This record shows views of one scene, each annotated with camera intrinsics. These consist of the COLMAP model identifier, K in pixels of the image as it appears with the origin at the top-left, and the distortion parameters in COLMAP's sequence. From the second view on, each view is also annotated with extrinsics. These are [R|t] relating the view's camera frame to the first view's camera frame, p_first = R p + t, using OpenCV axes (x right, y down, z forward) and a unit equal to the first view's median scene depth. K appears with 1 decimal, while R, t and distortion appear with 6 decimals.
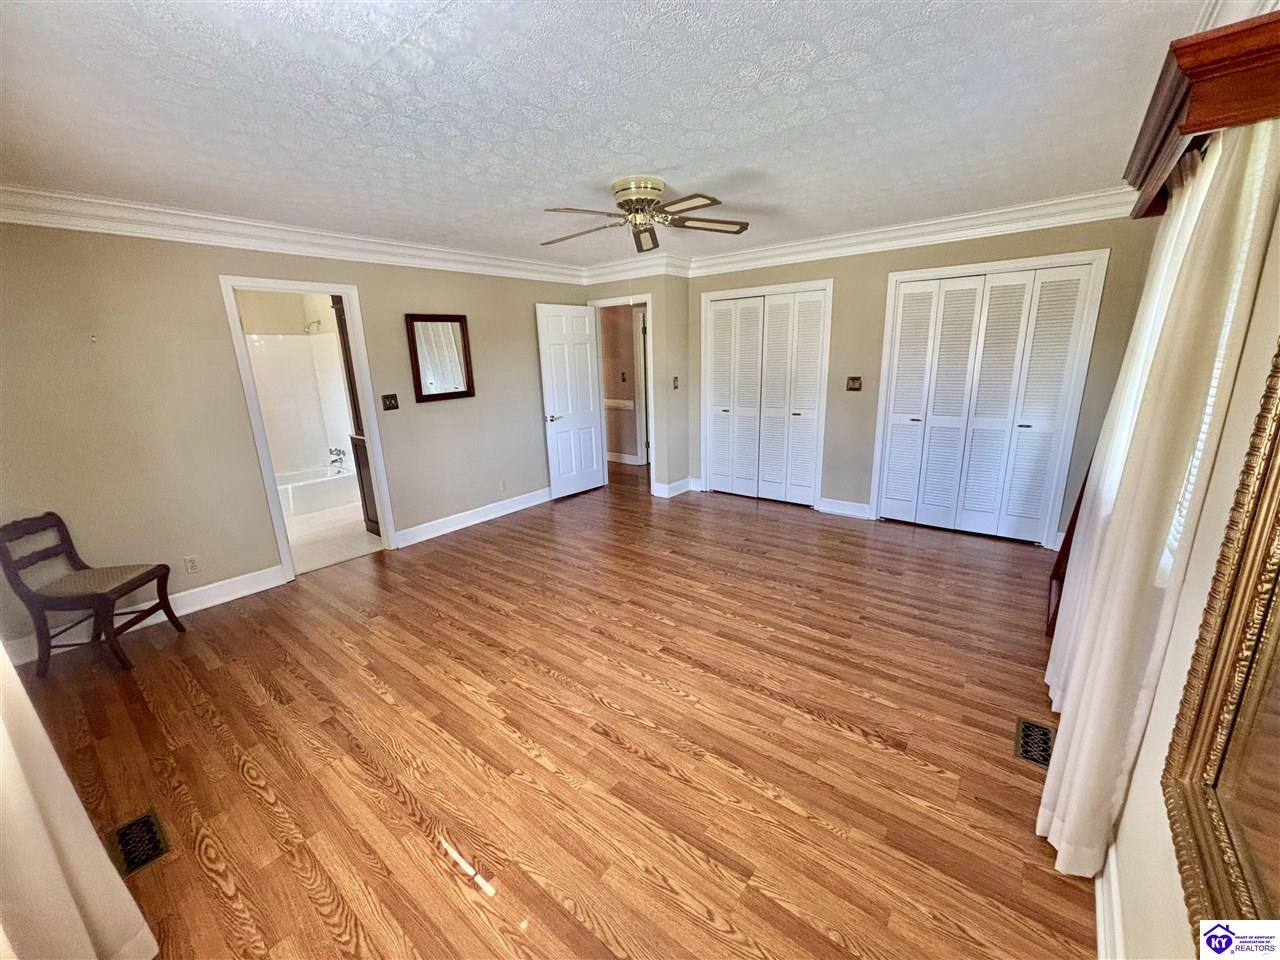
lens RADIAL K [[514.6, 0, 640.0], [0, 514.6, 480.0], [0, 0, 1]] dist [0.008032, 0.000152]
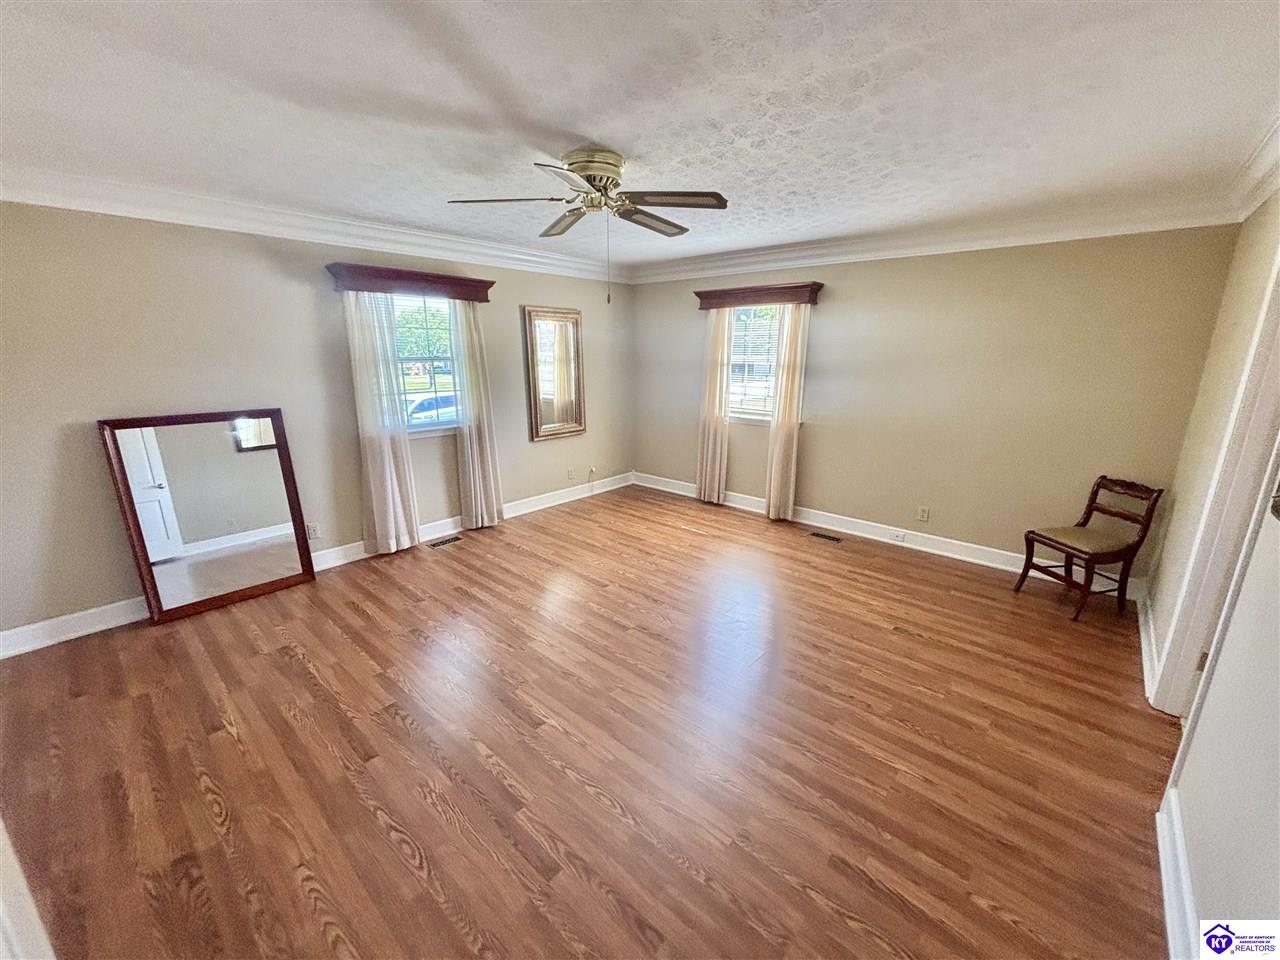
lens RADIAL K [[512.5, 0, 641.6], [0, 512.5, 481.9], [0, 0, 1]] dist [0.002906, 0.000273]
pose [[-0.998274, 0.010691, 0.057741, -0.116762], [0.037334, 0.874525, 0.483541, -0.497153], [-0.045326, 0.484862, -0.873415, 1.910585]]
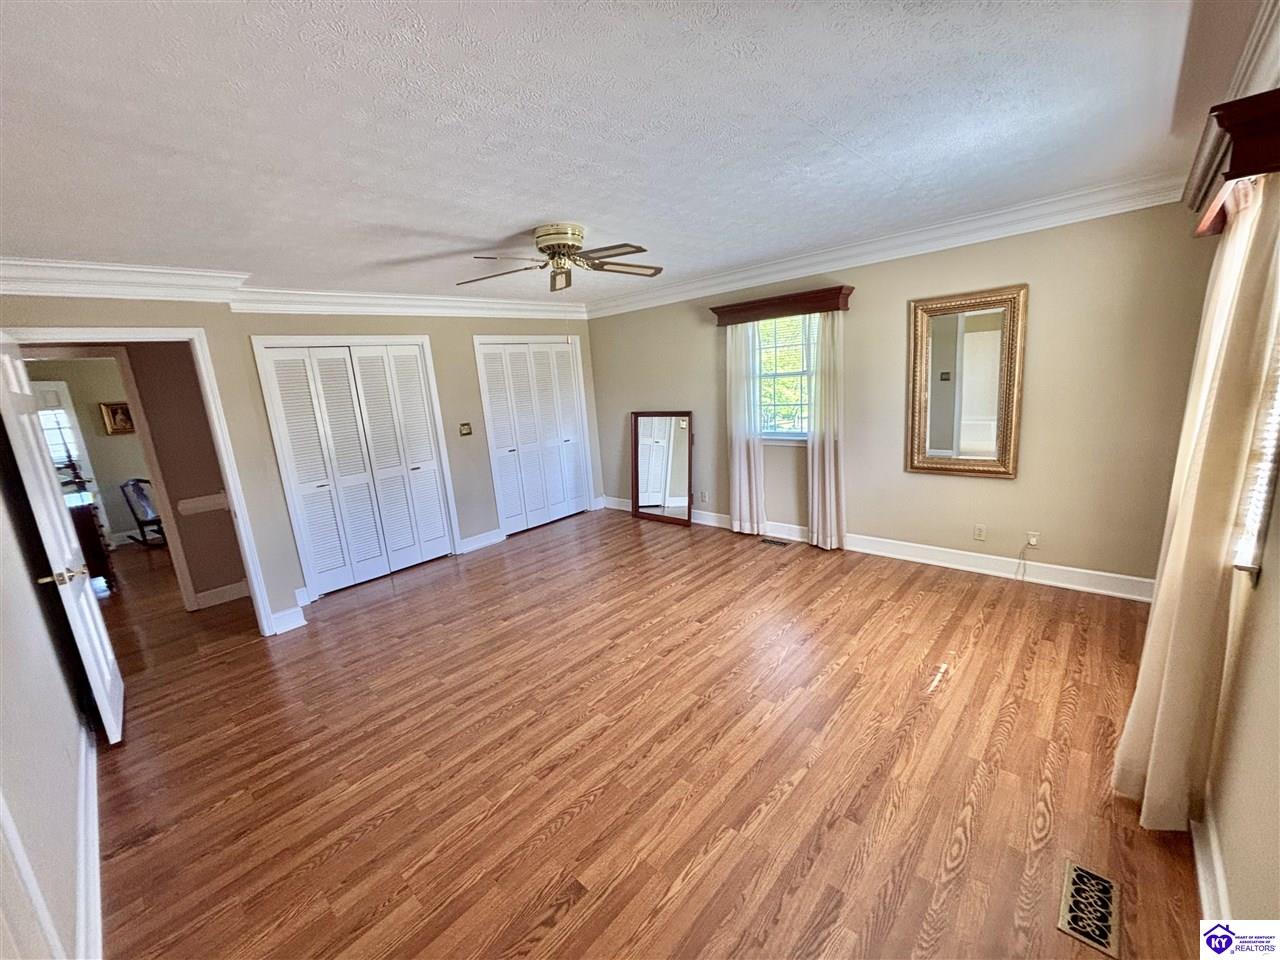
lens RADIAL K [[512.5, 0, 641.6], [0, 512.5, 481.9], [0, 0, 1]] dist [0.002906, 0.000273]
pose [[0.077446, -0.183258, 0.980010, -1.047658], [0.318852, 0.935890, 0.149810, -0.196224], [-0.944635, 0.300876, 0.130913, 0.835781]]
